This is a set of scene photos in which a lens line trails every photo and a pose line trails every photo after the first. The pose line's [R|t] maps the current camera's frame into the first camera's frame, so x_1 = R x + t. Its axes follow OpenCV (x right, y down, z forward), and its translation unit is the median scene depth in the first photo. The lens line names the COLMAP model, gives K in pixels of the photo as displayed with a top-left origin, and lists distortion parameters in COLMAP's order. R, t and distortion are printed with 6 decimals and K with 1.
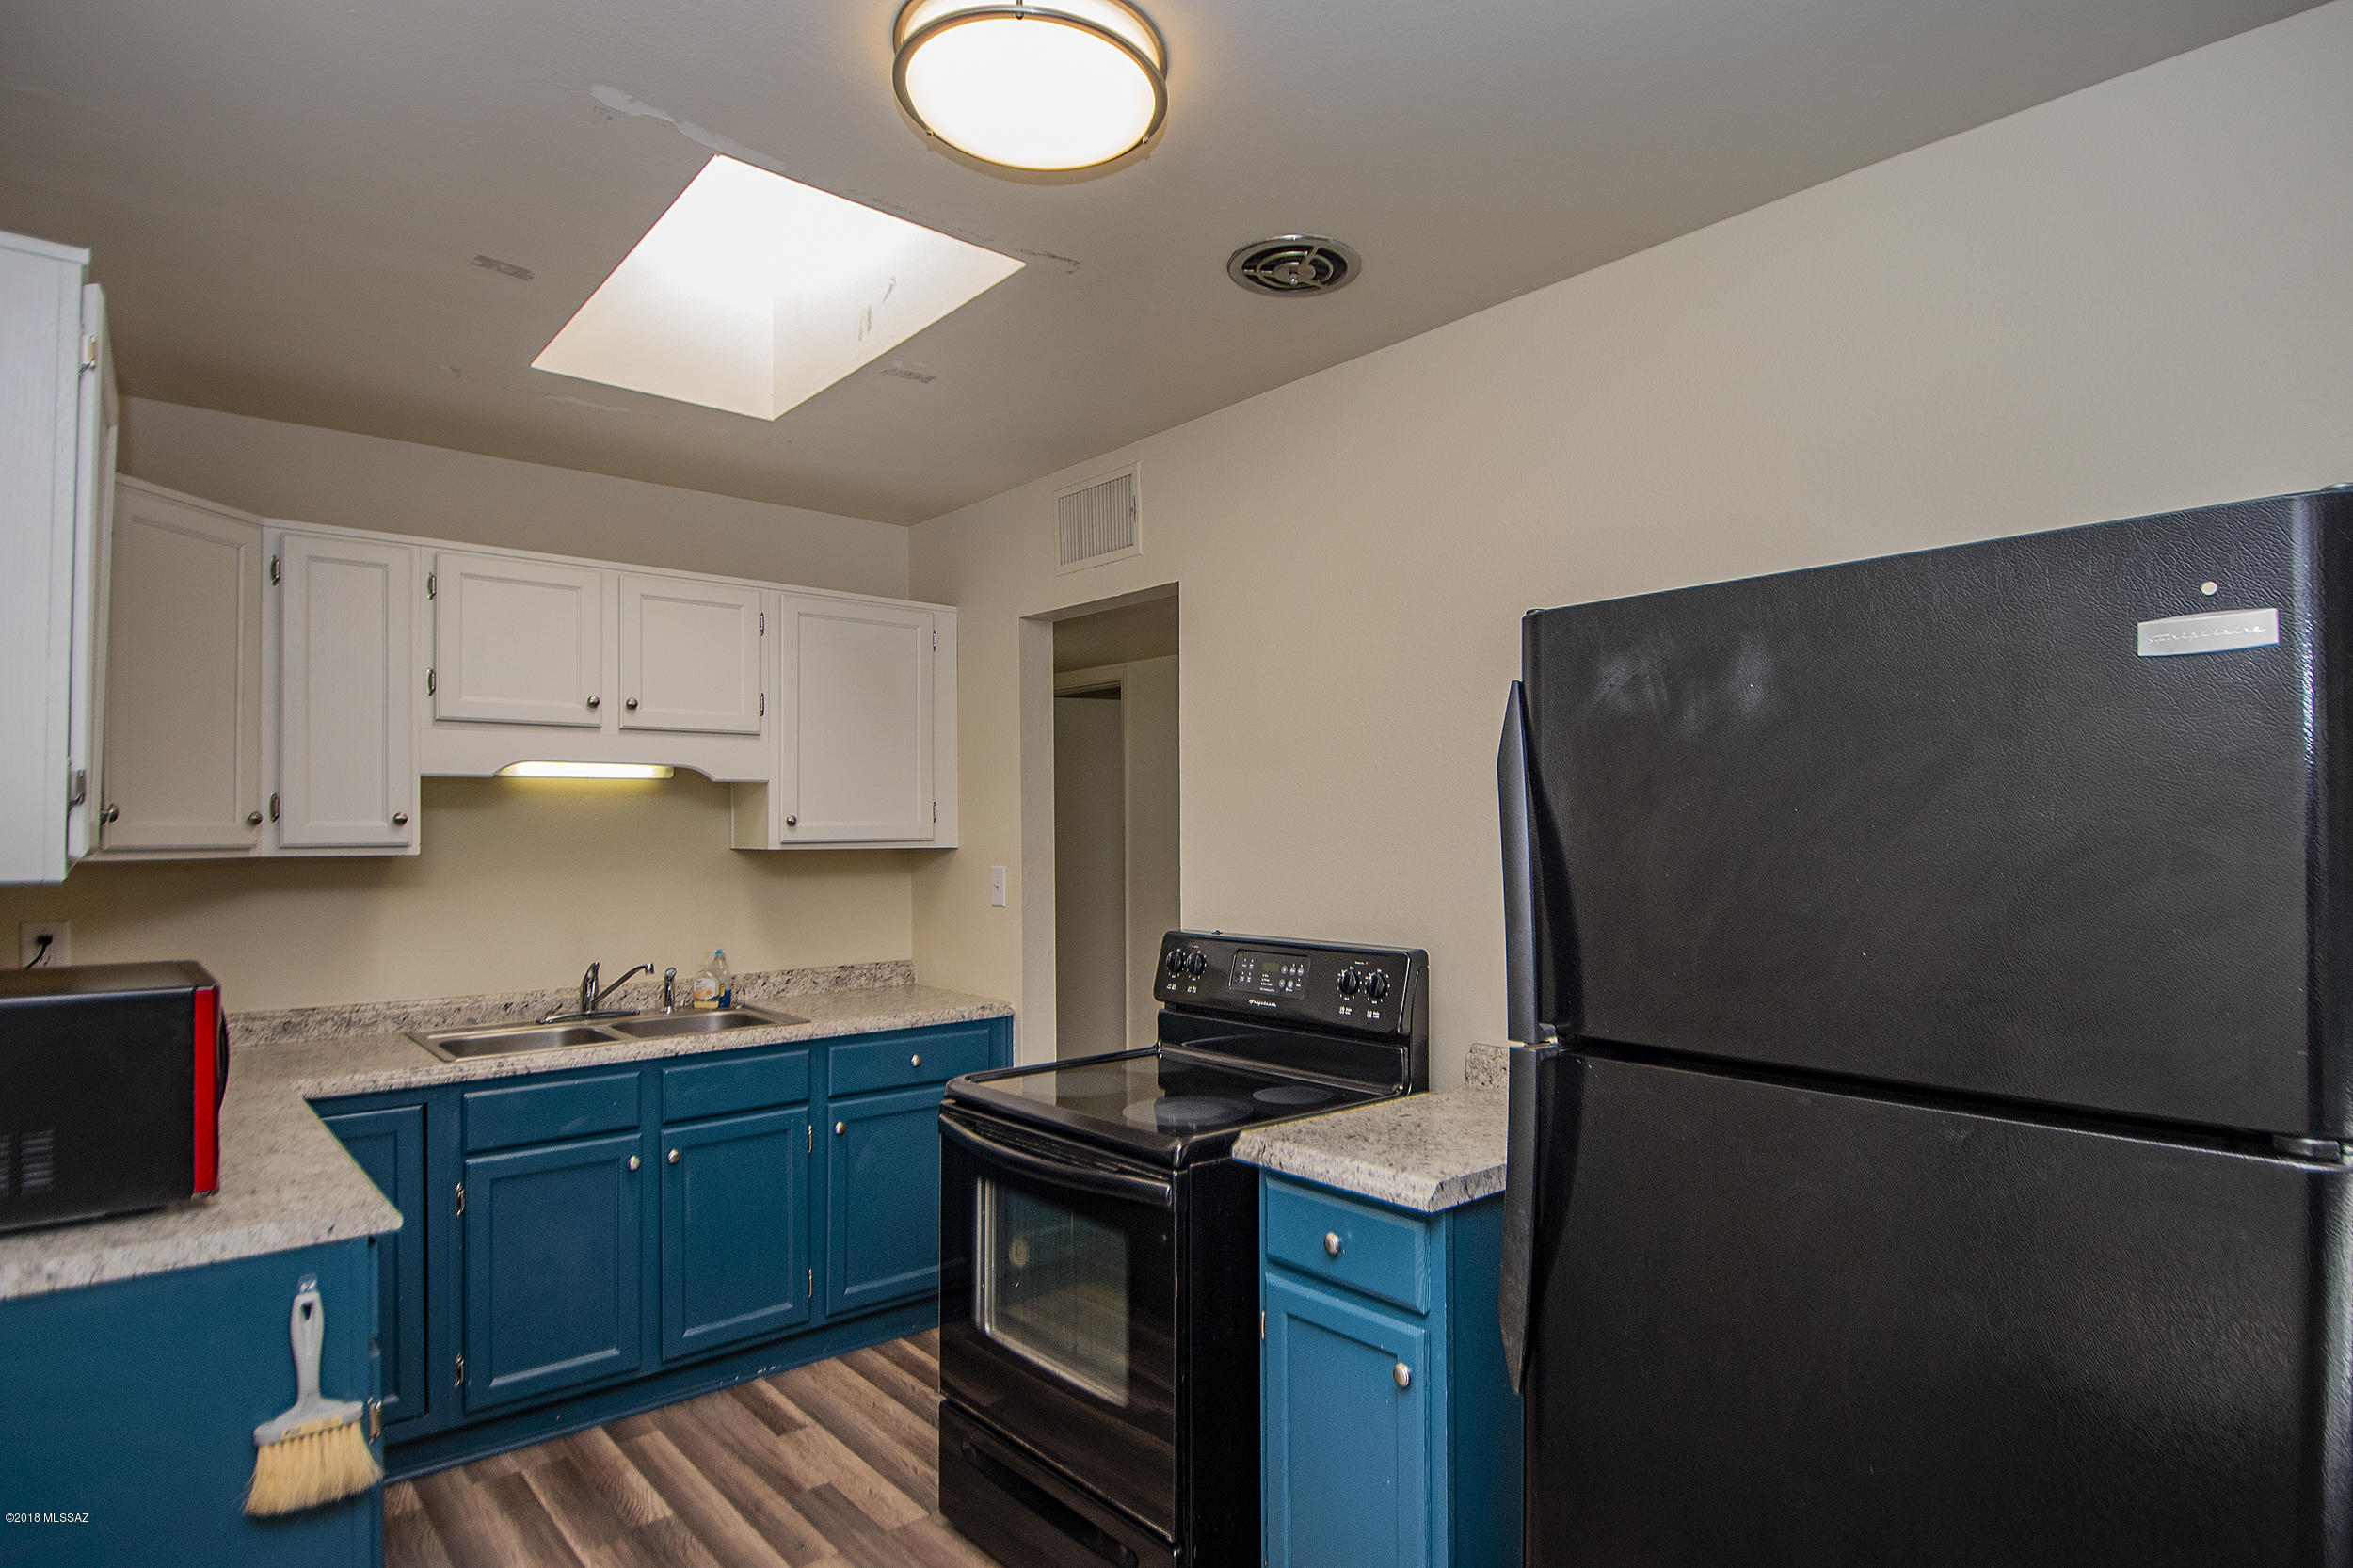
lens RADIAL K [[1267.0, 0, 1265.4], [0, 1267.0, 814.0], [0, 0, 1]] dist [0.012646, -0.017530]
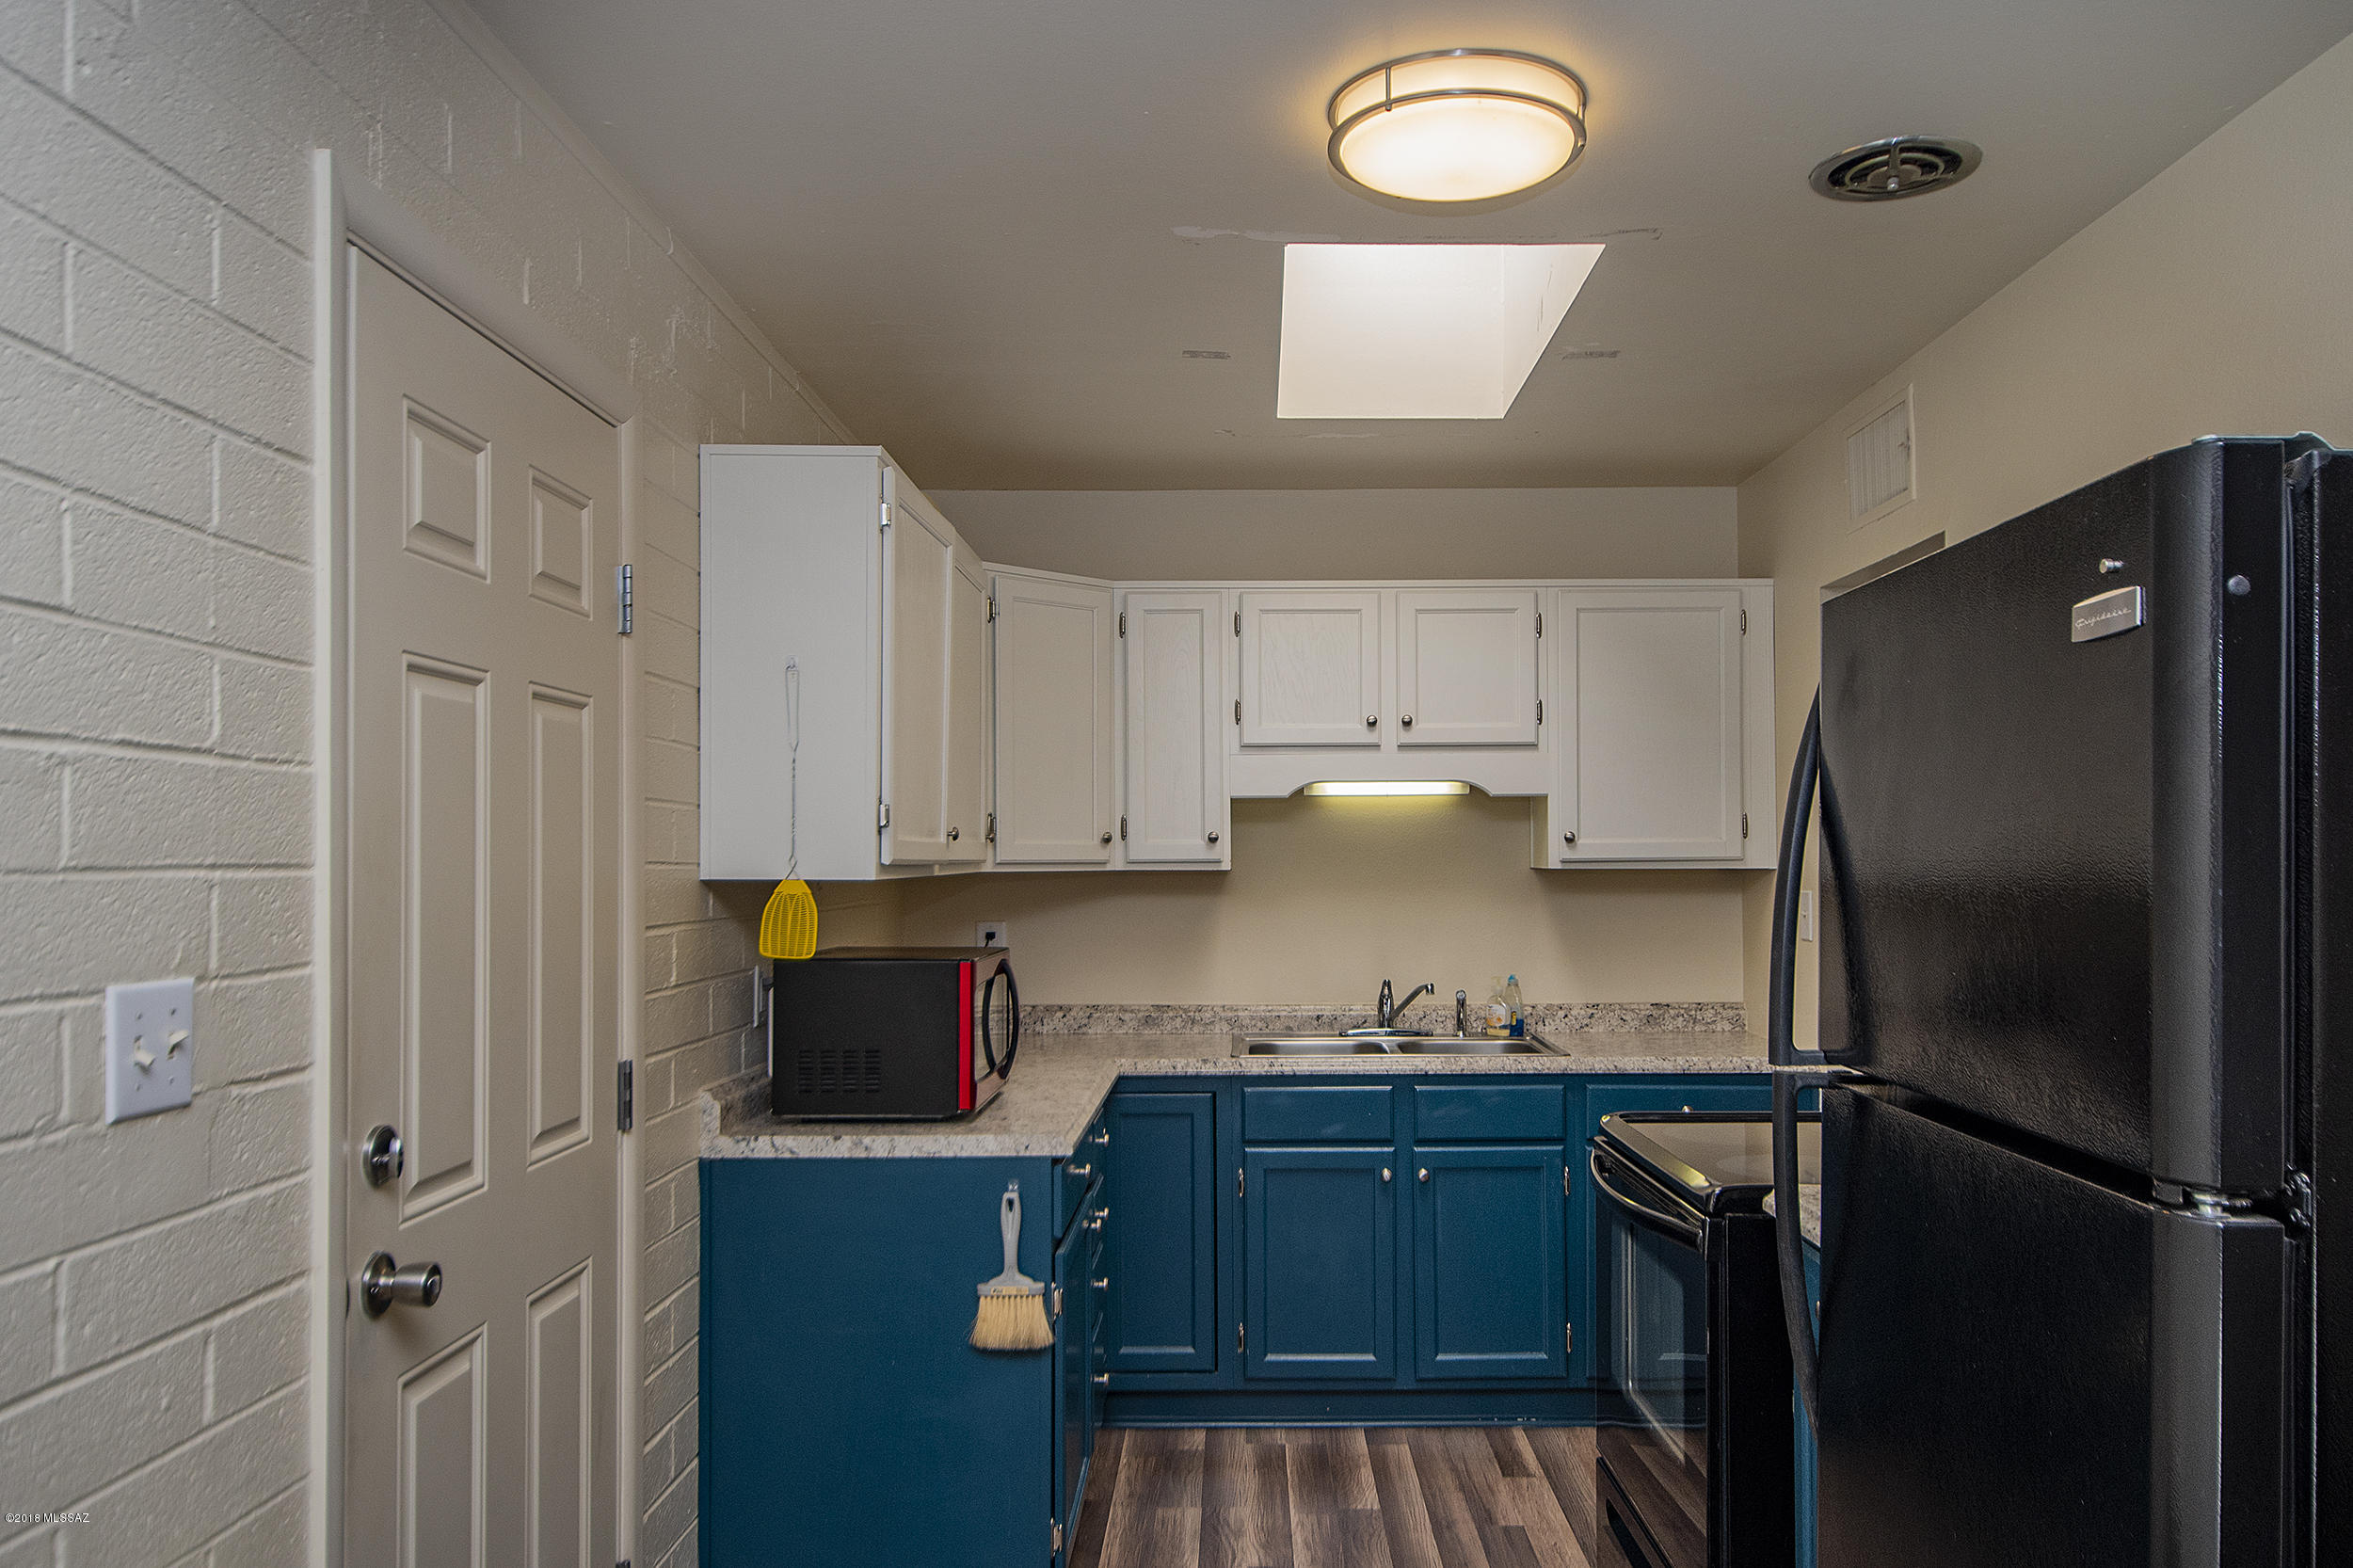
lens RADIAL K [[1739.1, 0, 1264.9], [0, 1739.1, 829.1], [0, 0, 1]] dist [0.007258, -0.002241]
pose [[0.746279, -0.008507, -0.665579, 0.378105], [0.008329, 0.999959, -0.003442, 0.002258], [0.665582, -0.002975, 0.746319, -0.107192]]
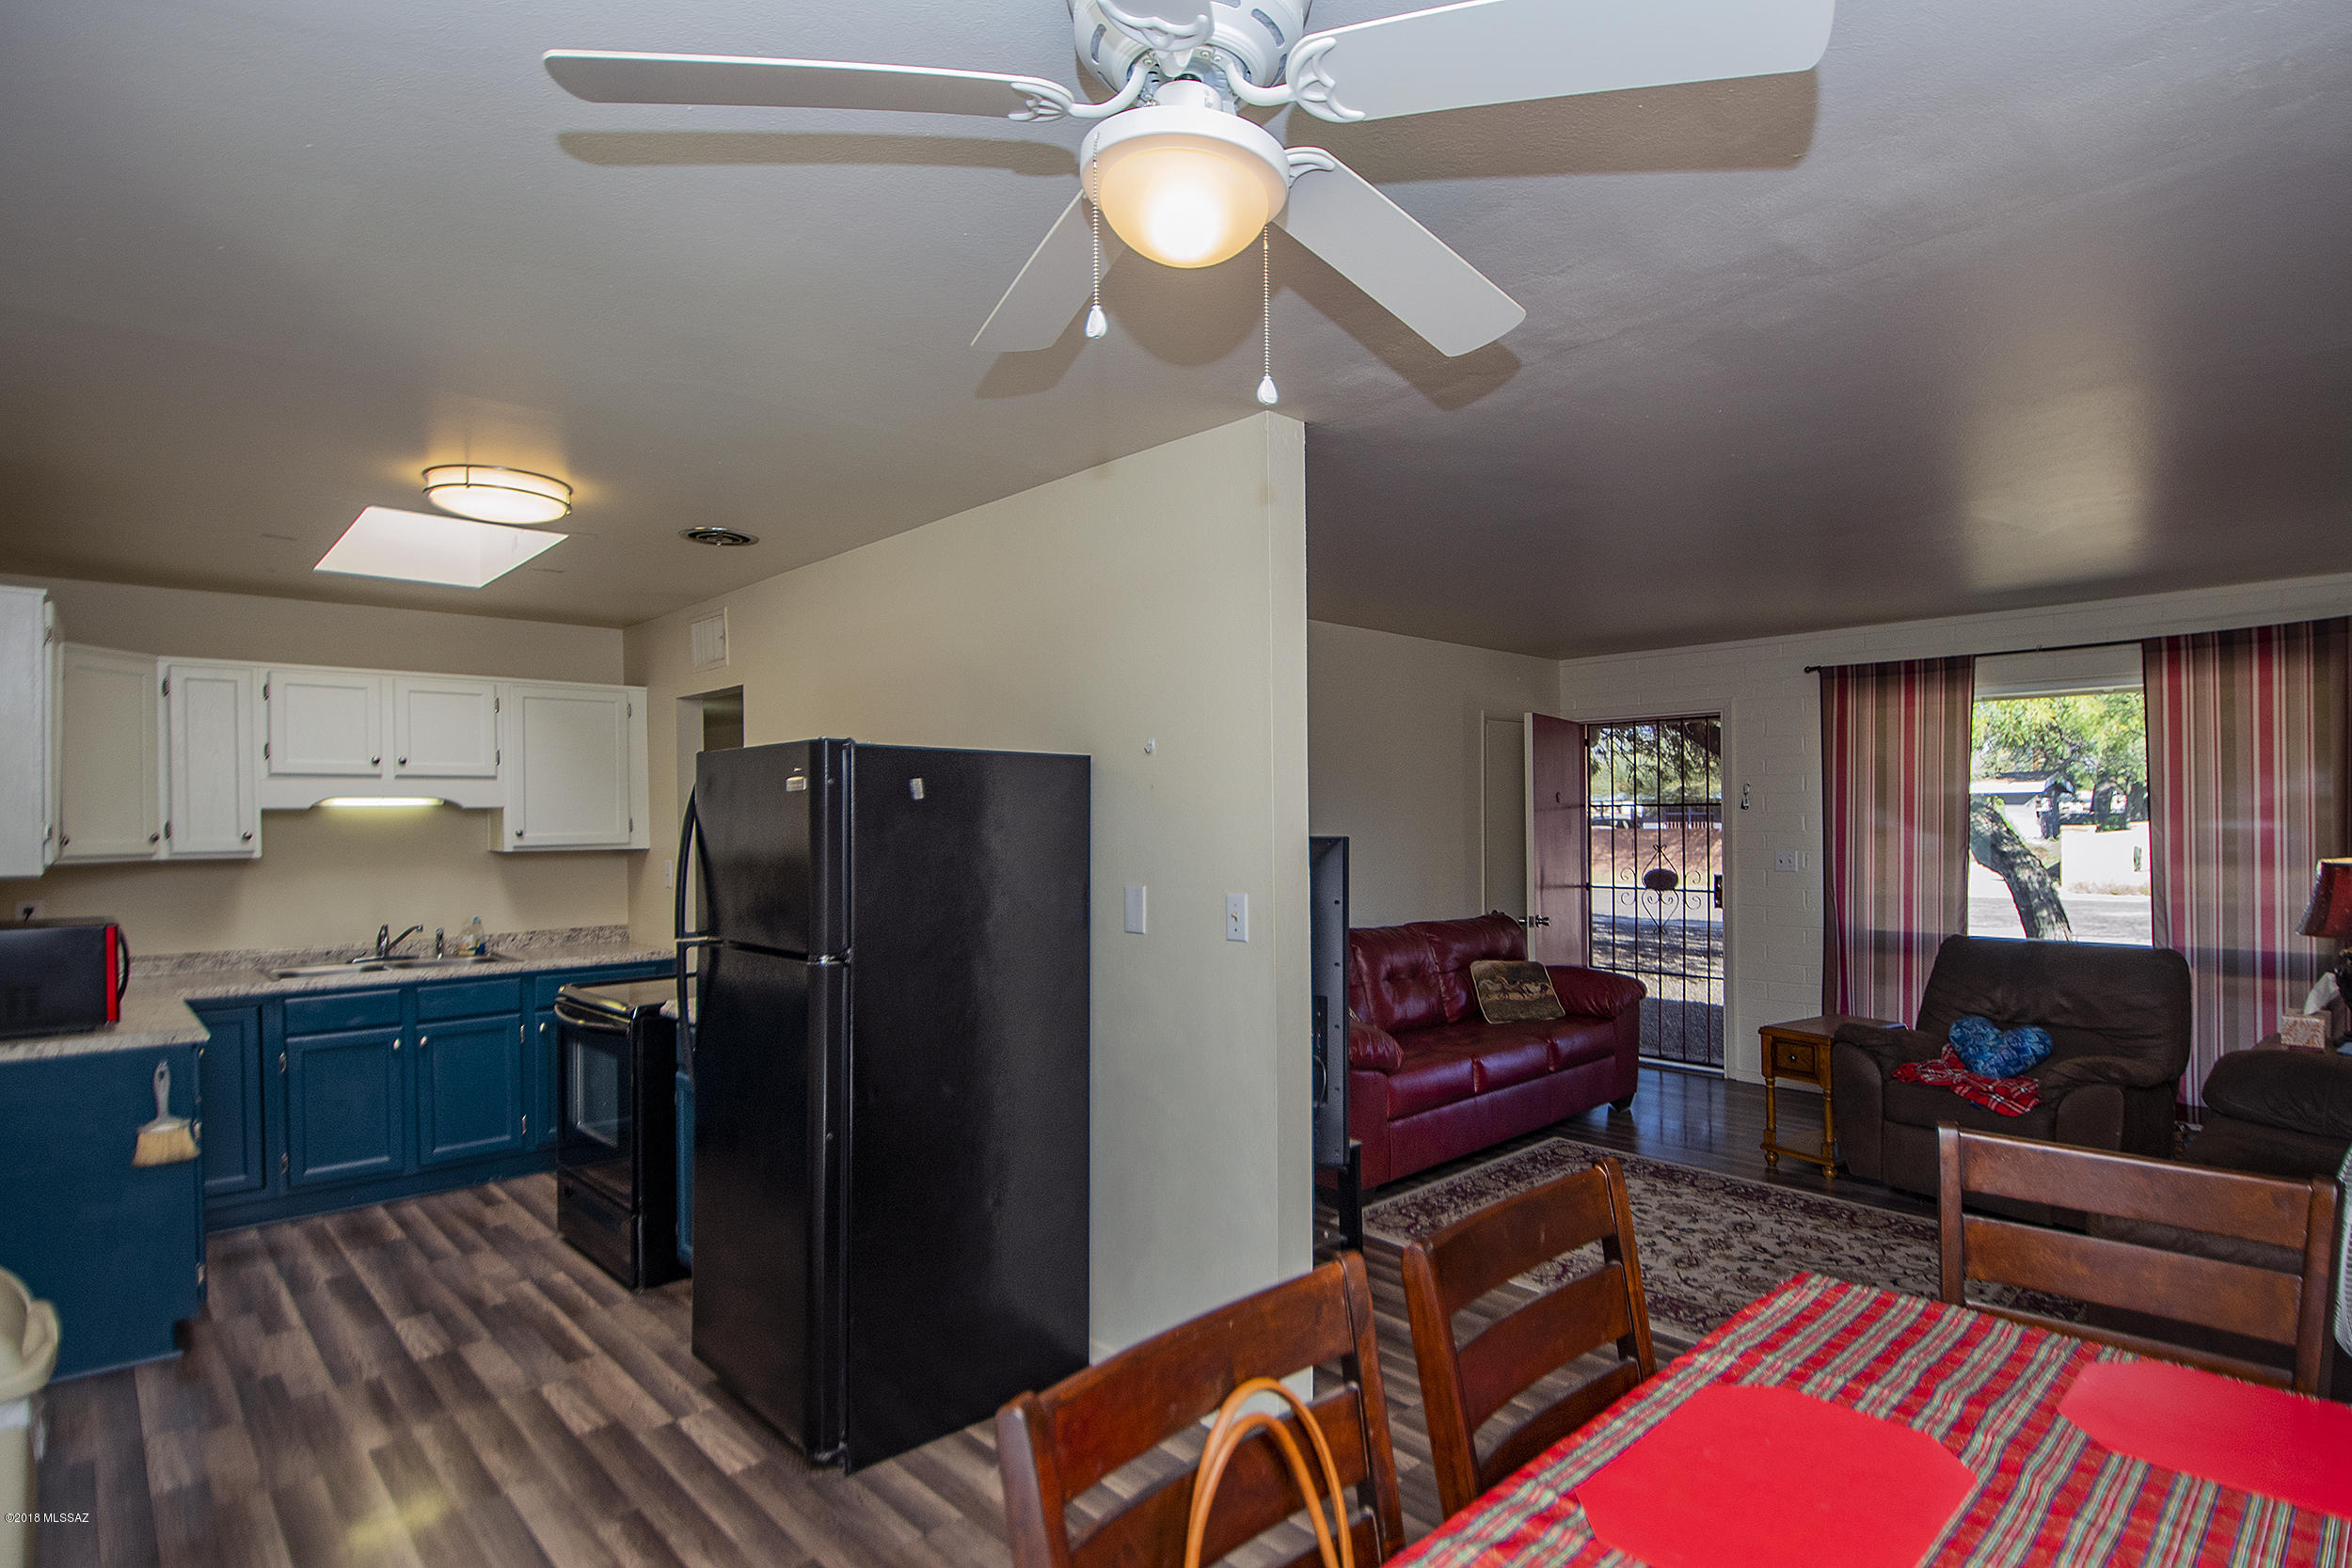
lens RADIAL K [[1182.6, 0, 1222.7], [0, 1182.6, 823.6], [0, 0, 1]] dist [0.012469, -0.017355]
pose [[0.999515, -0.006279, 0.030517, 0.553002], [0.005775, 0.999846, 0.016594, -0.031333], [-0.030616, -0.016409, 0.999397, -0.588882]]
